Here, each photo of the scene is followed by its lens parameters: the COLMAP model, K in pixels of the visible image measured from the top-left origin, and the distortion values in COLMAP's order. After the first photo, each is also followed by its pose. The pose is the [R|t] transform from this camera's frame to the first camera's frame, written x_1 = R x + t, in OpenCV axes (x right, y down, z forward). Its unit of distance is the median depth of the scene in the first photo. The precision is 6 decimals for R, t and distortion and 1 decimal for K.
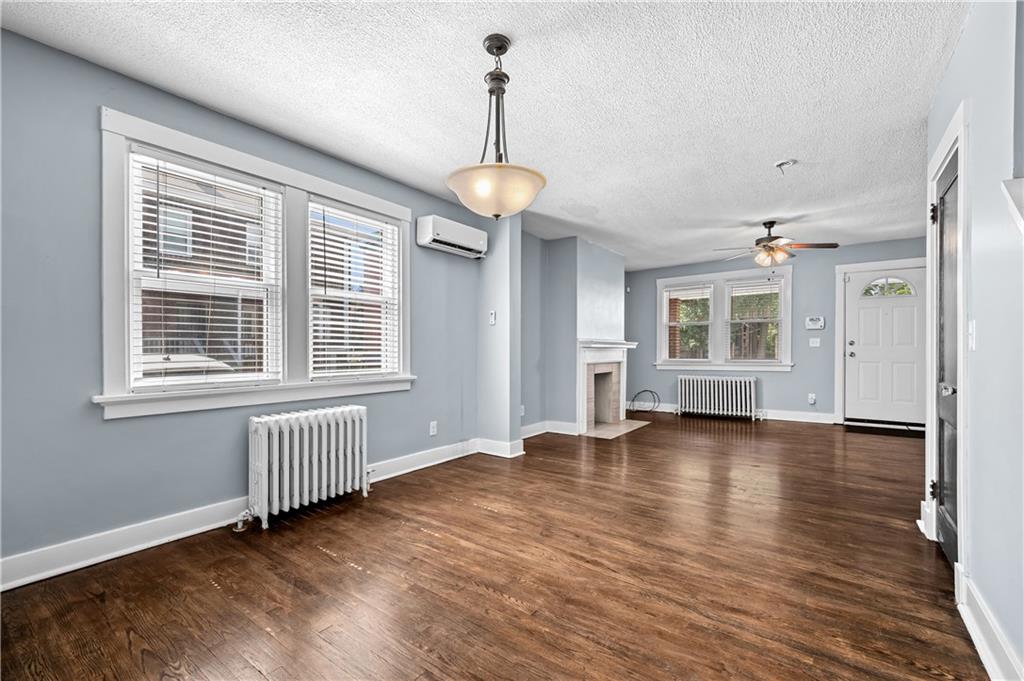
lens RADIAL K [[452.6, 0, 515.9], [0, 452.6, 348.8], [0, 0, 1]] dist [0.001862, -0.000110]
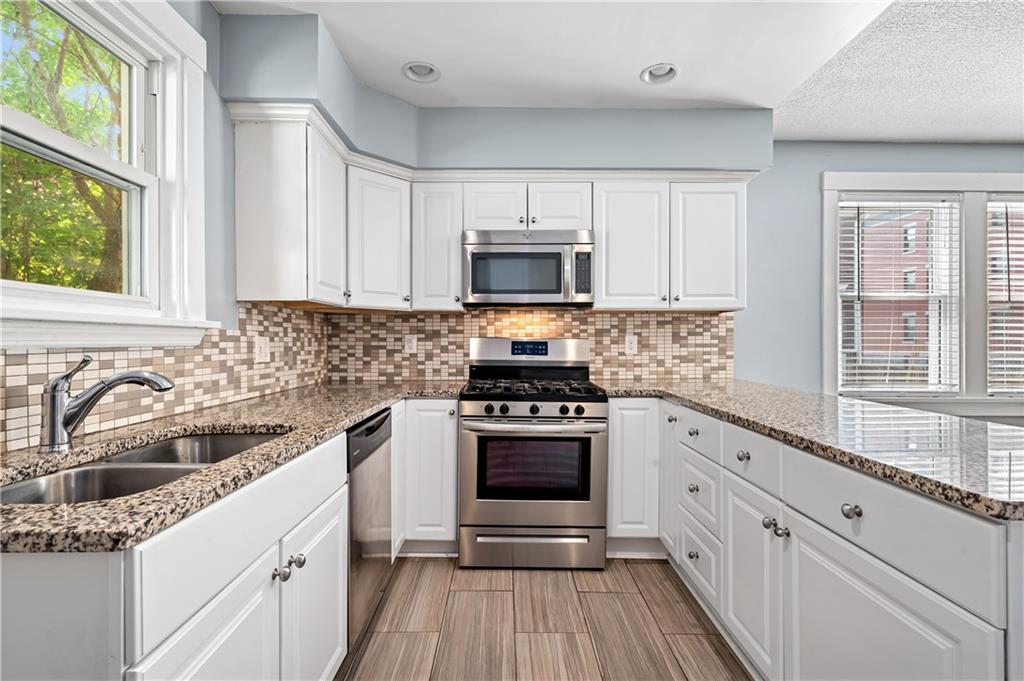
lens RADIAL K [[475.5, 0, 514.3], [0, 475.5, 343.3], [0, 0, 1]] dist [-0.003843, 0.000536]
pose [[0.590833, -0.024141, -0.806433, -0.378081], [-0.002273, 0.999498, -0.031586, -0.004564], [0.806791, 0.020495, 0.590482, -0.520393]]
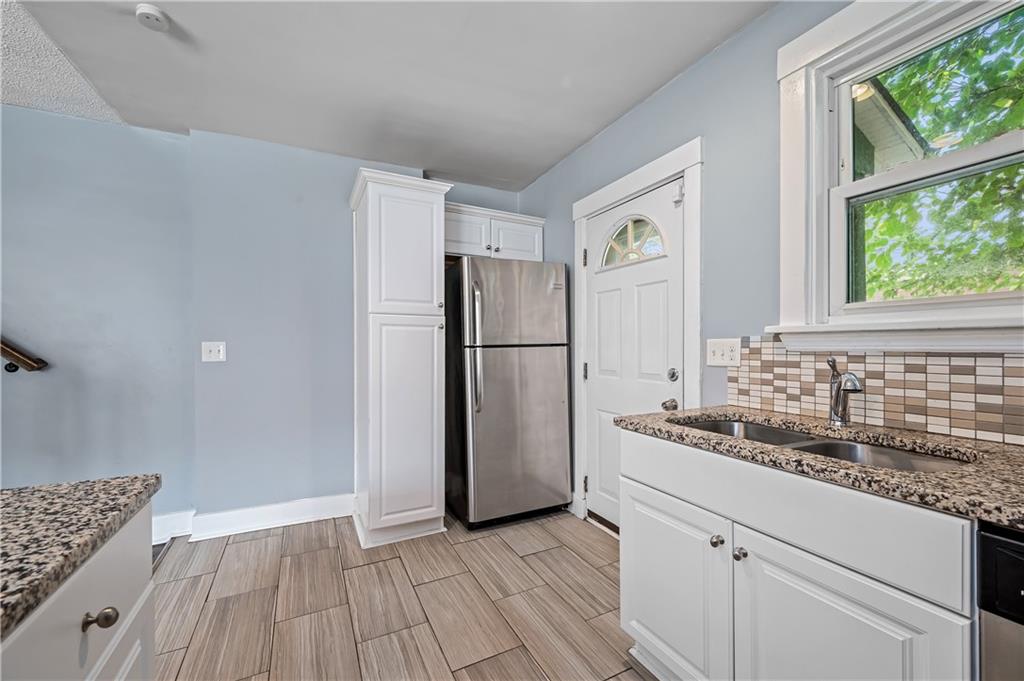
lens RADIAL K [[412.8, 0, 507.4], [0, 412.8, 348.6], [0, 0, 1]] dist [0.003623, 0.000484]
pose [[-0.875700, -0.022550, 0.482328, -0.935287], [-0.001628, 0.999041, 0.043753, -0.044520], [-0.482852, 0.037529, -0.874897, 0.150341]]
